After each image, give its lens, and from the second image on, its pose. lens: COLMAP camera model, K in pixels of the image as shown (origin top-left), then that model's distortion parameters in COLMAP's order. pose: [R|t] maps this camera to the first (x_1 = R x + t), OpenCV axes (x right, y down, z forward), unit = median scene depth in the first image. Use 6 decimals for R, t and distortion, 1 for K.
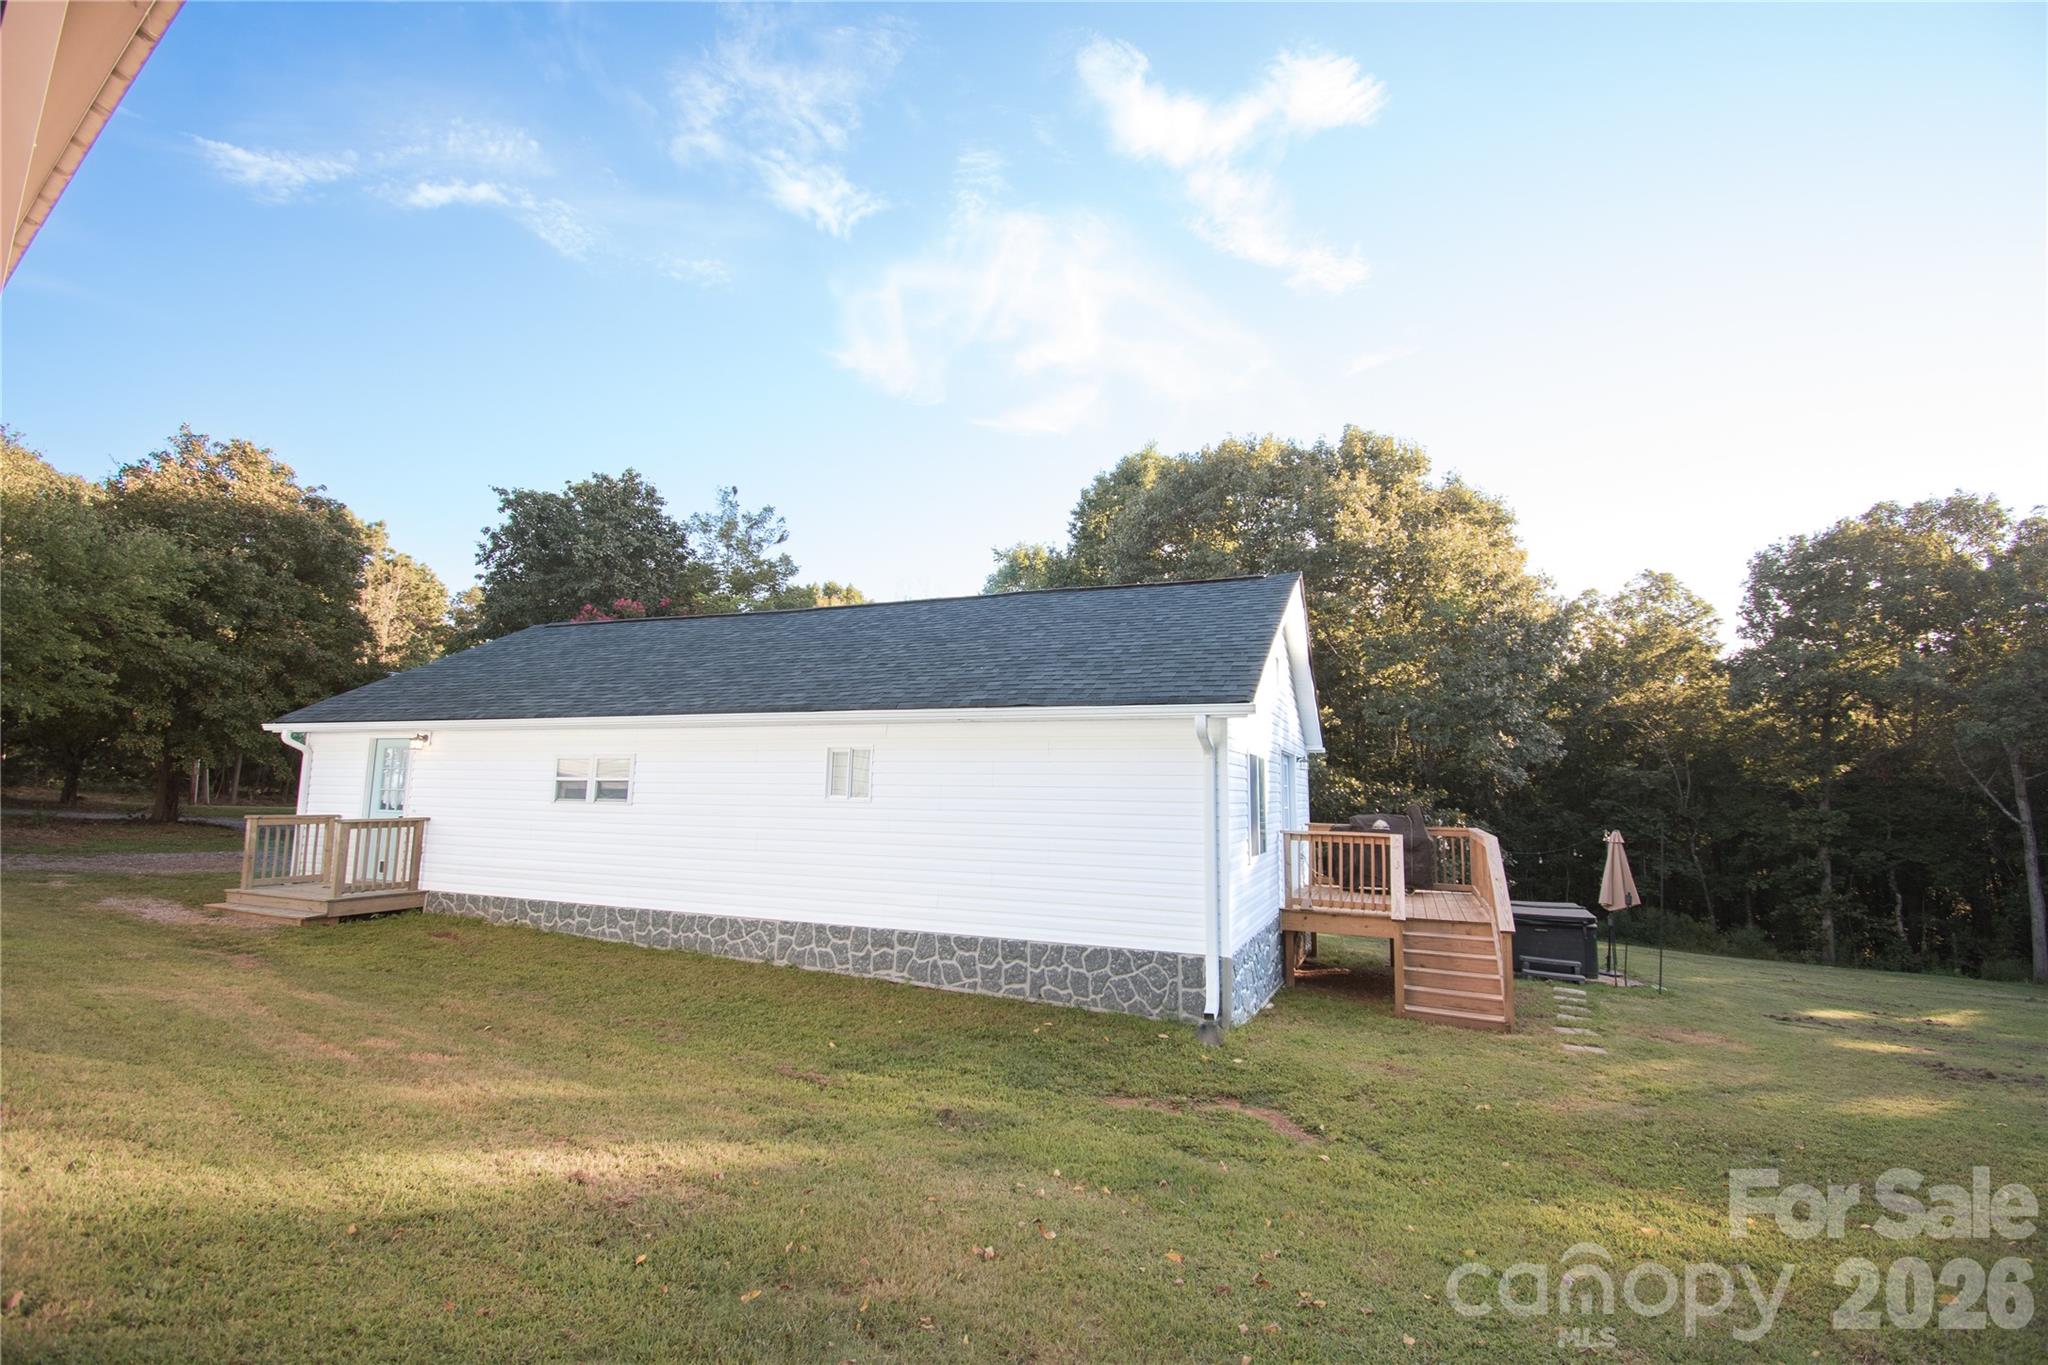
lens RADIAL K [[893.1, 0, 1025.0], [0, 893.1, 675.3], [0, 0, 1]] dist [0.002308, -0.016560]
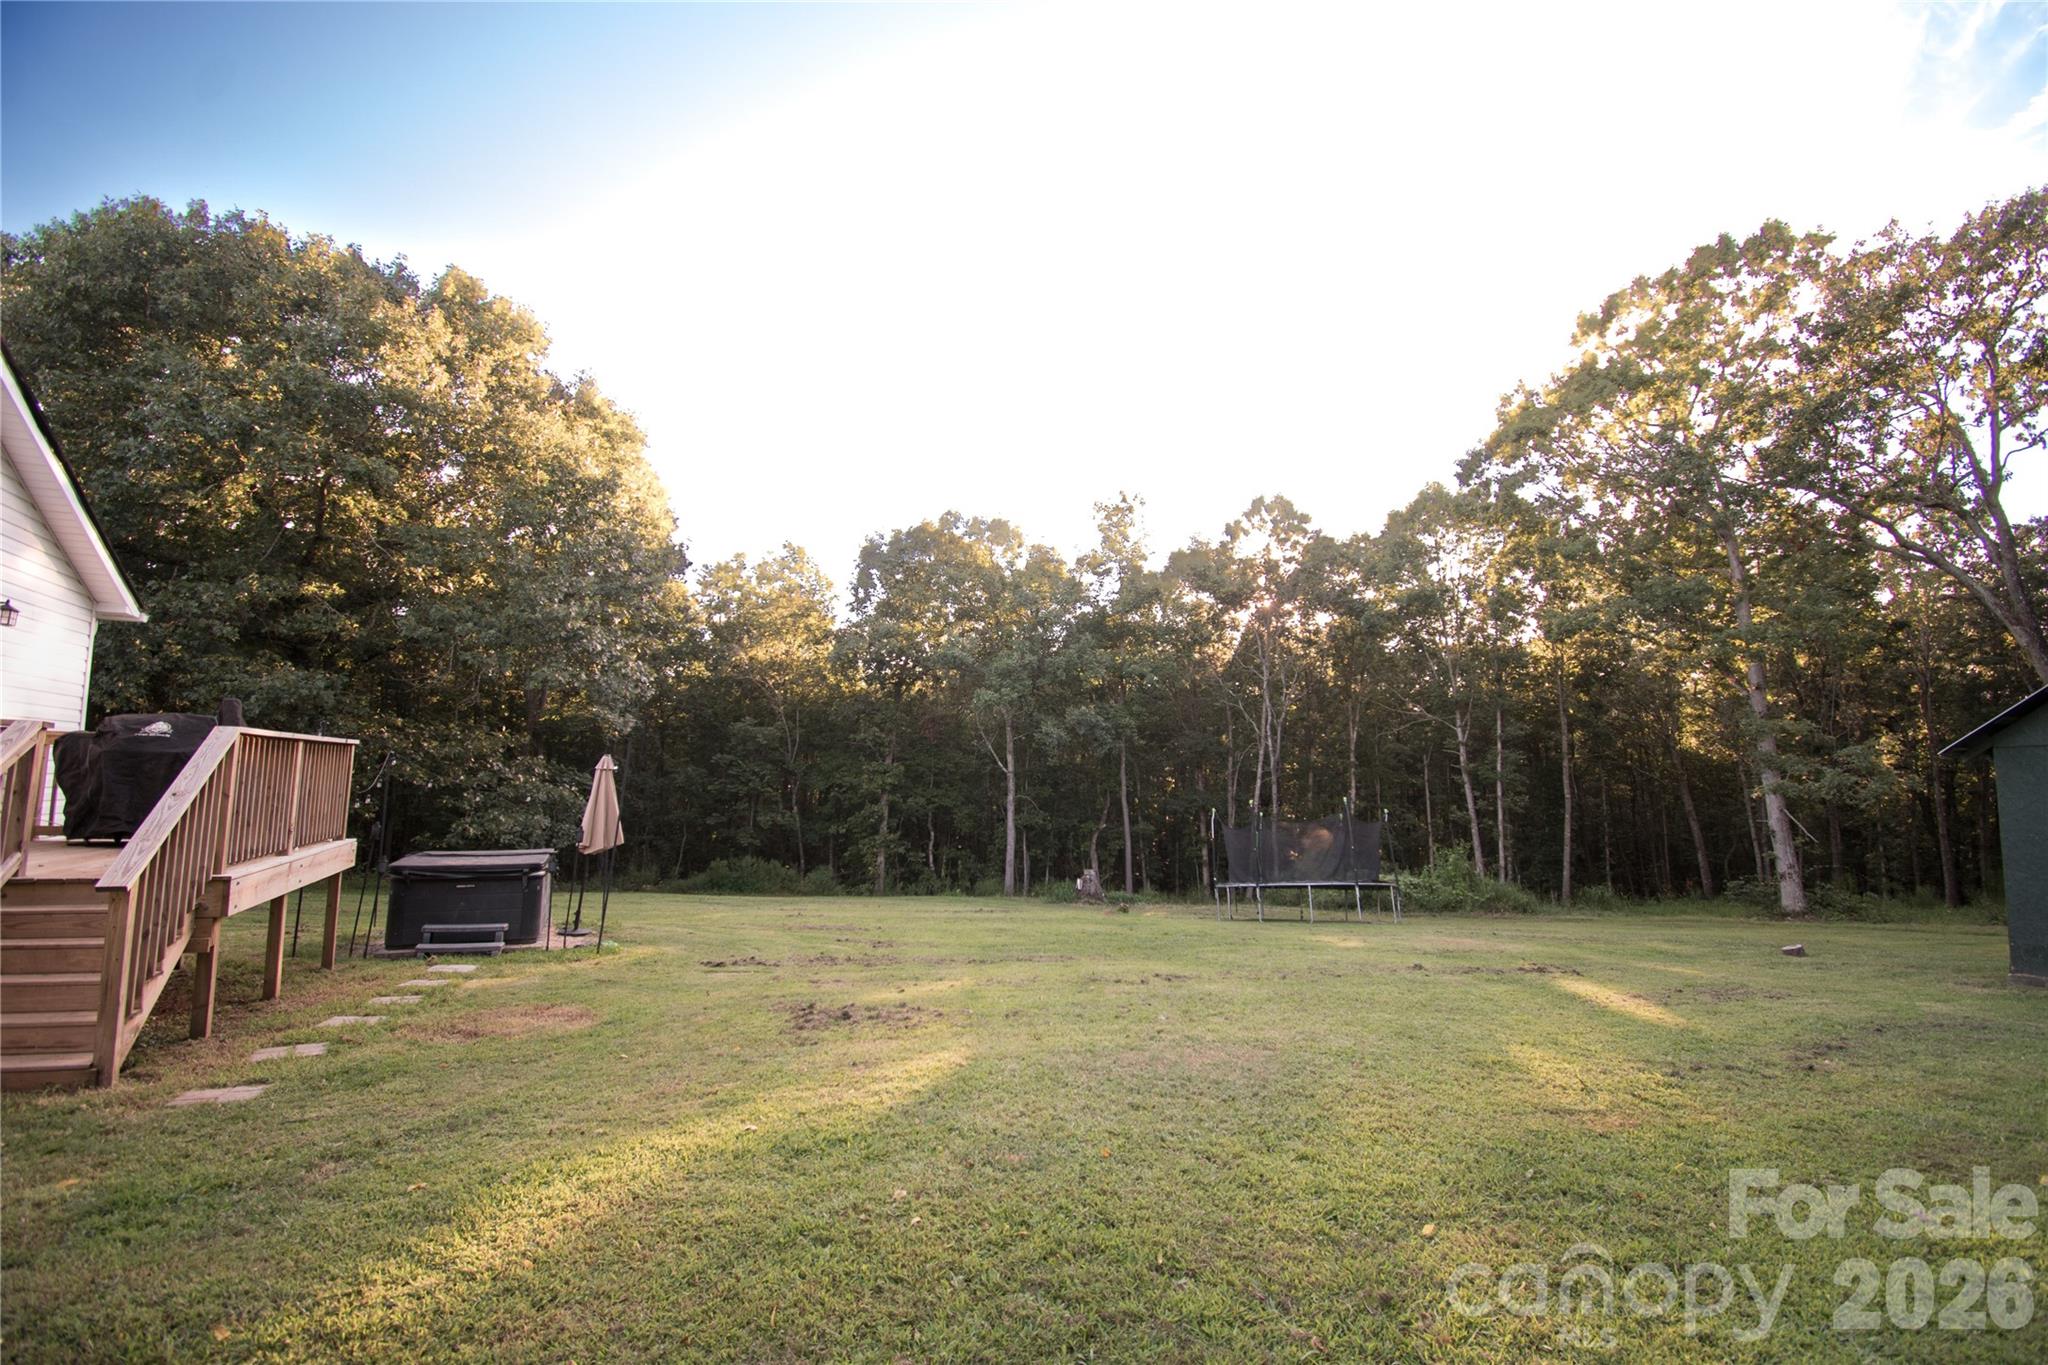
lens RADIAL K [[893.1, 0, 1025.0], [0, 893.1, 675.3], [0, 0, 1]] dist [0.002308, -0.016560]
pose [[0.668543, 0.075877, 0.739792, 0.143907], [-0.099447, 0.994968, -0.012181, 0.034056], [-0.736994, -0.065427, 0.672725, 0.081409]]
